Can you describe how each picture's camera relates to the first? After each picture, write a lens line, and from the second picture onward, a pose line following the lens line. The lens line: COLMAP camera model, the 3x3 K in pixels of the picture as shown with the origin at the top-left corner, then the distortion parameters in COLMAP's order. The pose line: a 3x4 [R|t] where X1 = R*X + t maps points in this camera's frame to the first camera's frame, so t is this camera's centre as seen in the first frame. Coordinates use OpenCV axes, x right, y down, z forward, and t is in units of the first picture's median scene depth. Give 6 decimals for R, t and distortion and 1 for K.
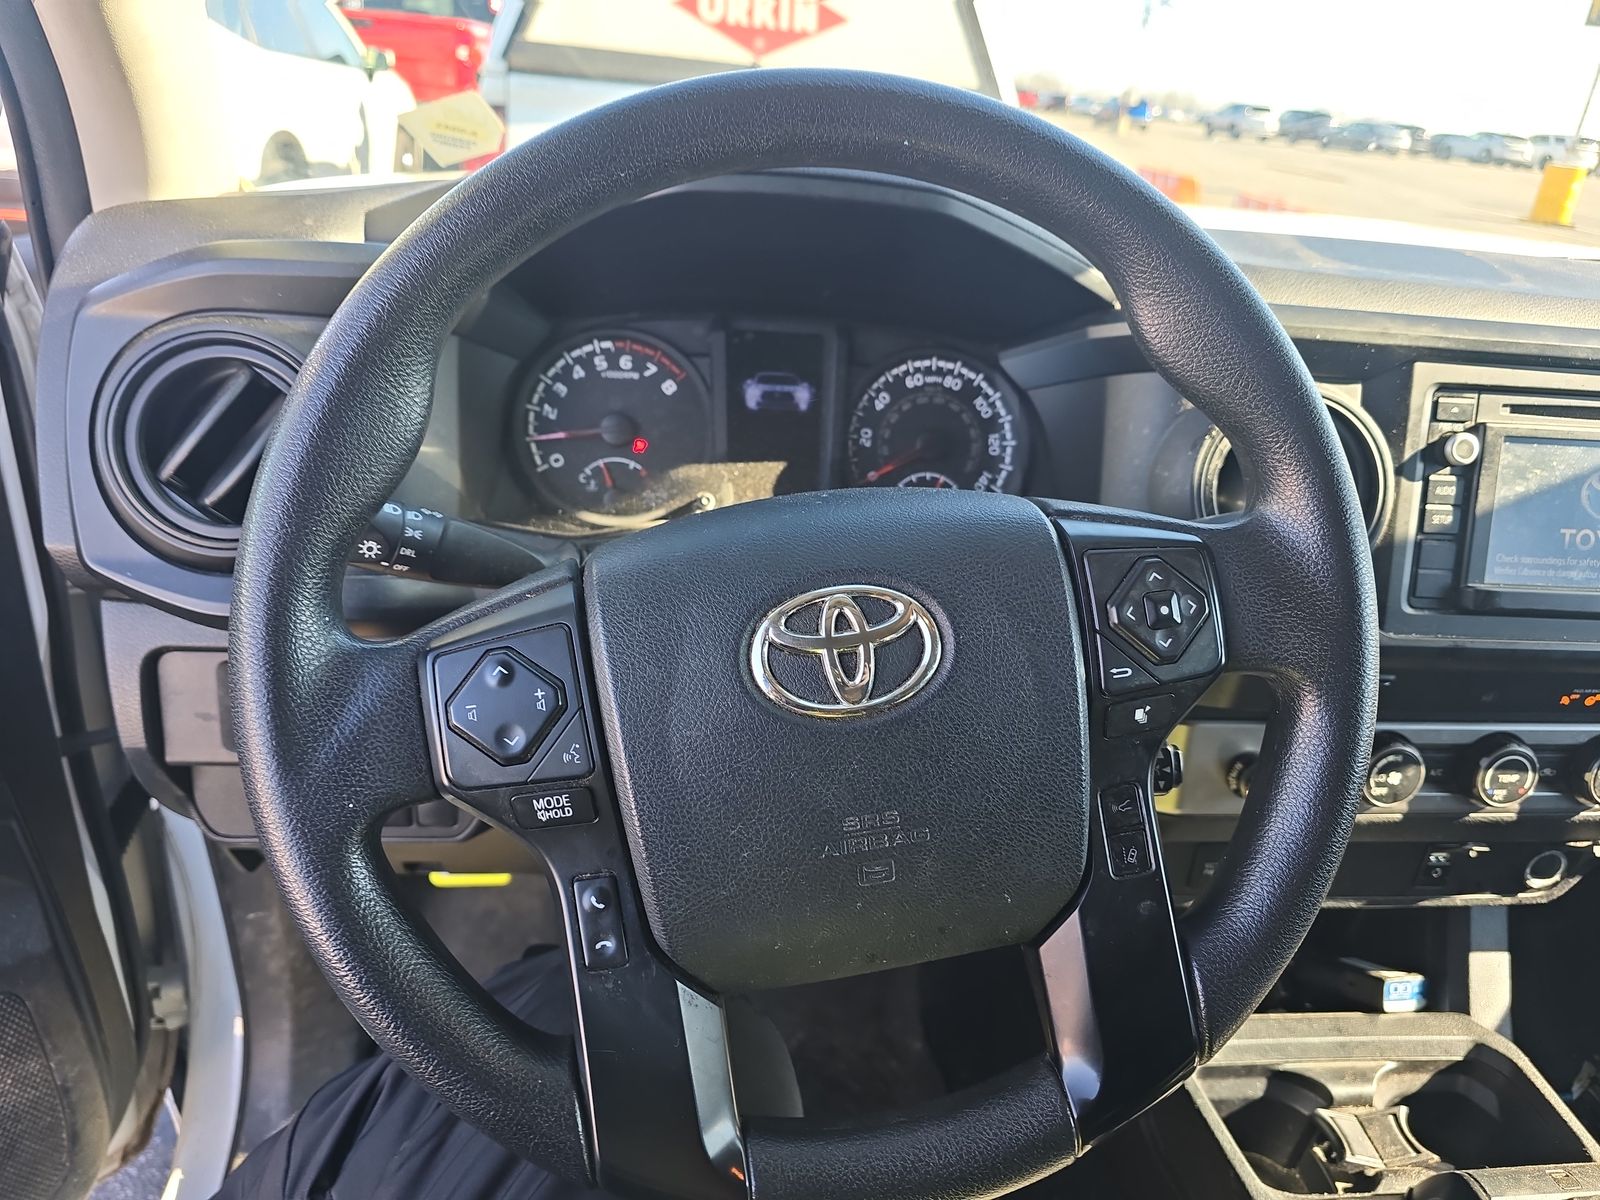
lens RADIAL K [[1081.1, 0, 770.2], [0, 1081.1, 595.3], [0, 0, 1]] dist [0.000084, -0.005388]
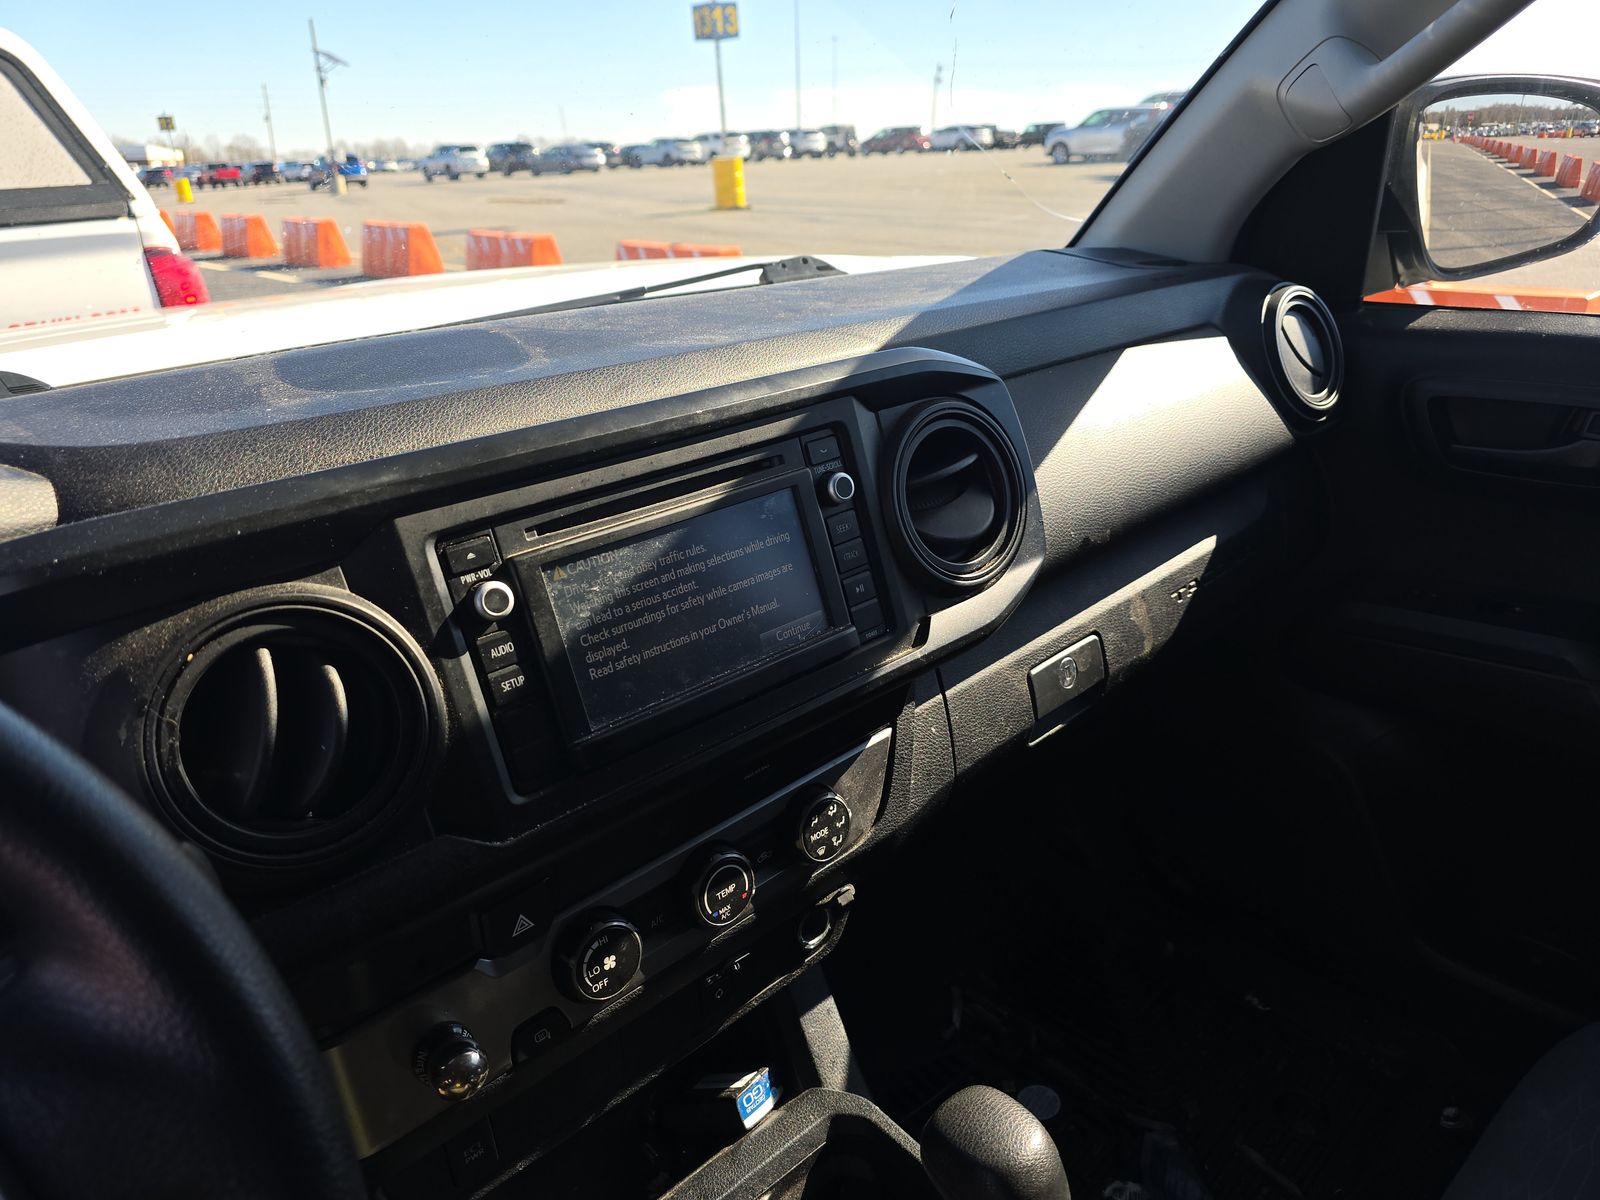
lens RADIAL K [[1081.1, 0, 770.2], [0, 1081.1, 595.3], [0, 0, 1]] dist [0.000084, -0.005388]
pose [[0.801202, -0.342297, 0.490823, 0.325911], [0.360641, 0.930747, 0.060400, -0.089919], [-0.477507, 0.128619, 0.869163, 0.159492]]
